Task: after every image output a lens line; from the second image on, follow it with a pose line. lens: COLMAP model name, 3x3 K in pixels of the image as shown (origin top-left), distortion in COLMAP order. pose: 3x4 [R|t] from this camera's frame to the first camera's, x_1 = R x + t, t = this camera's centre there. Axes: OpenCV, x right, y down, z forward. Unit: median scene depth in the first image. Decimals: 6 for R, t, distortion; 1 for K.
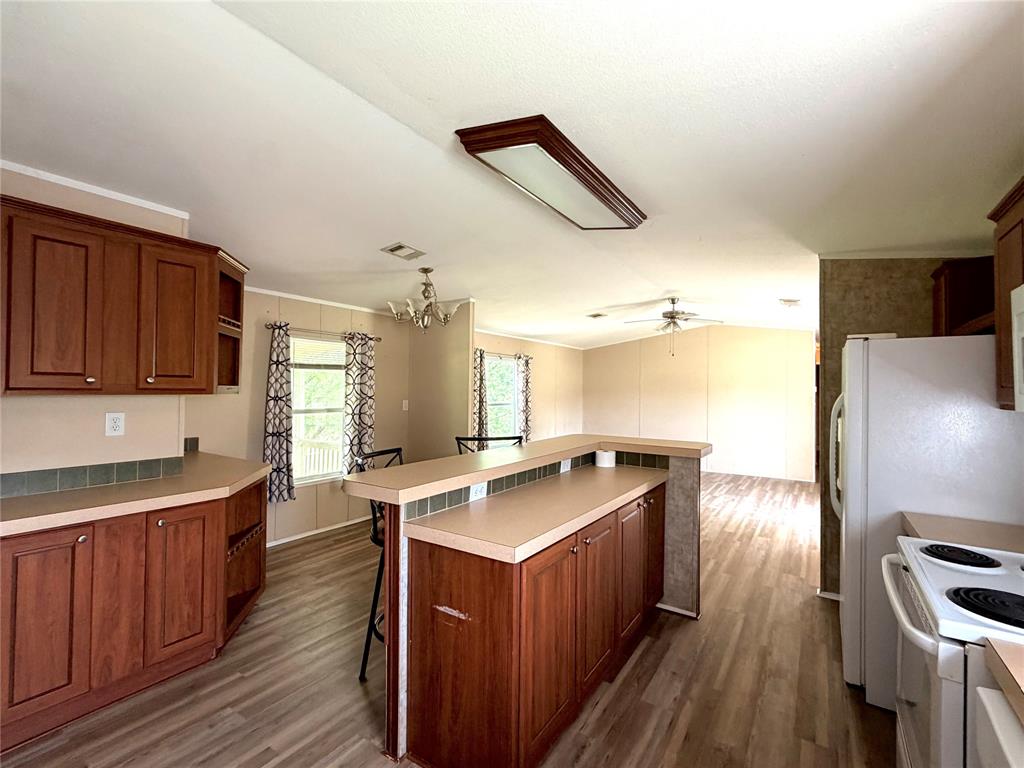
lens RADIAL K [[469.5, 0, 515.7], [0, 469.5, 386.3], [0, 0, 1]] dist [-0.000244, -0.000008]
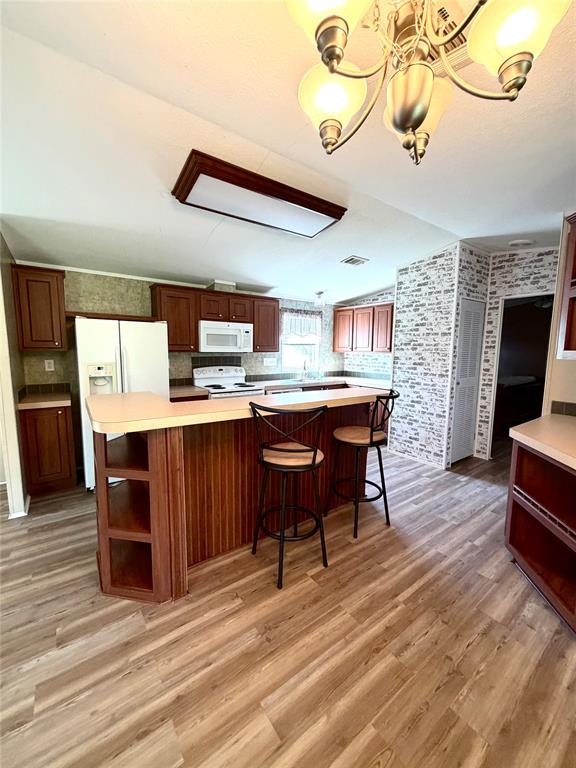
lens RADIAL K [[305.2, 0, 288.0], [0, 305.2, 384.0], [0, 0, 1]] dist [-0.001372, -0.000197]
pose [[-0.934277, -0.060536, 0.351372, -0.197069], [-0.023138, 0.993698, 0.109676, 0.008185], [-0.355797, 0.094338, -0.929790, 1.197491]]
